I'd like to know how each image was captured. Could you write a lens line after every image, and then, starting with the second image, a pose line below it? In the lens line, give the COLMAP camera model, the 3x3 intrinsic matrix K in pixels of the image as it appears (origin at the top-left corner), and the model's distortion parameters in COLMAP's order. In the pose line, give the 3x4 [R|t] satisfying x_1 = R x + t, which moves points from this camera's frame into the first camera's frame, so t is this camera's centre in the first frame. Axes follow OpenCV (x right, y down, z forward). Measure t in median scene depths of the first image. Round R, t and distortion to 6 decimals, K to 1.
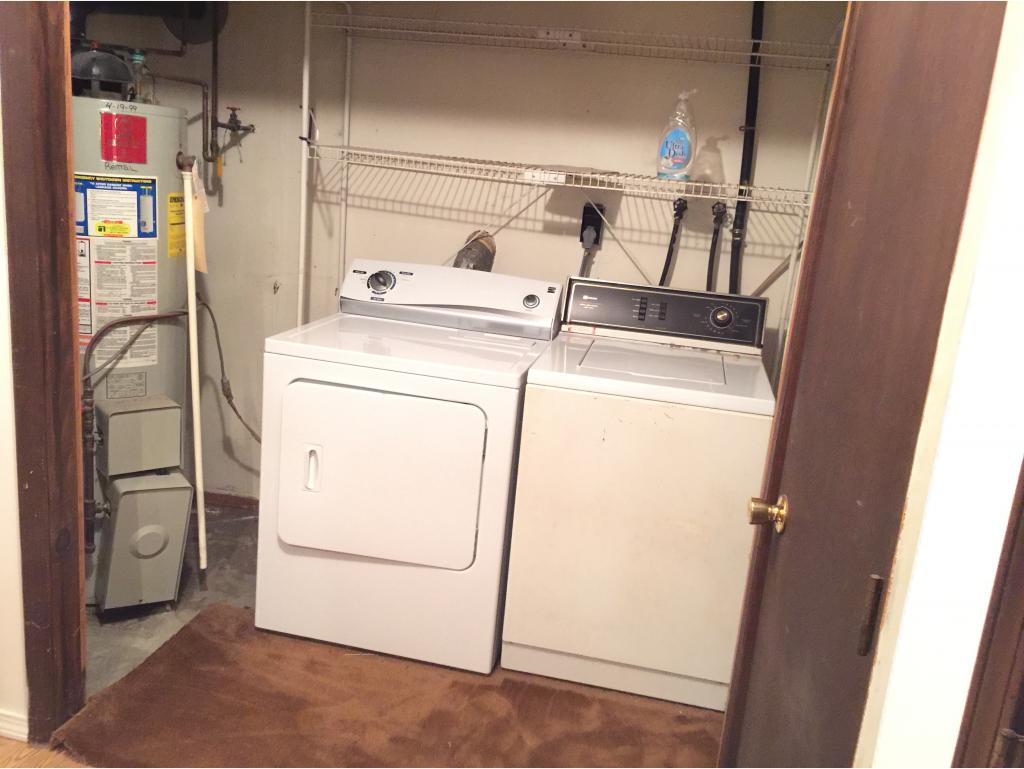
lens RADIAL K [[870.4, 0, 512.0], [0, 870.4, 384.5], [0, 0, 1]] dist [0.048557, -0.069166]
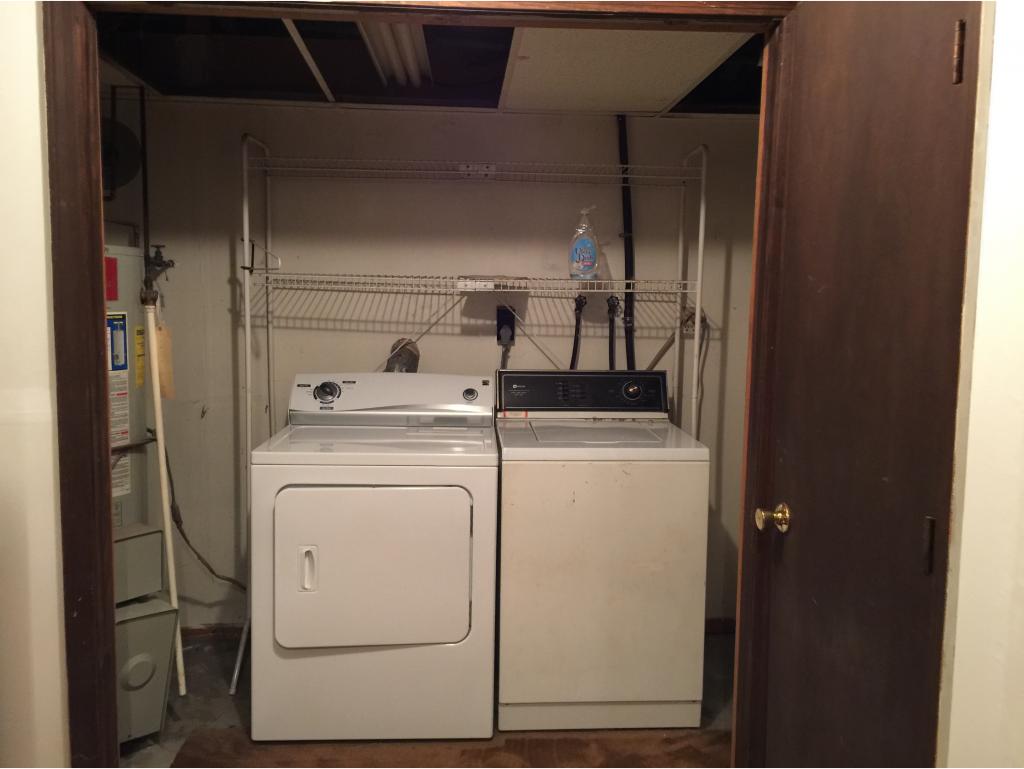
lens RADIAL K [[870.4, 0, 512.0], [0, 870.4, 384.5], [0, 0, 1]] dist [0.048557, -0.069166]
pose [[0.963515, -0.102659, 0.247183, -0.197219], [0.133530, 0.984751, -0.111514, 0.023644], [-0.231966, 0.140452, 0.962531, -0.091515]]
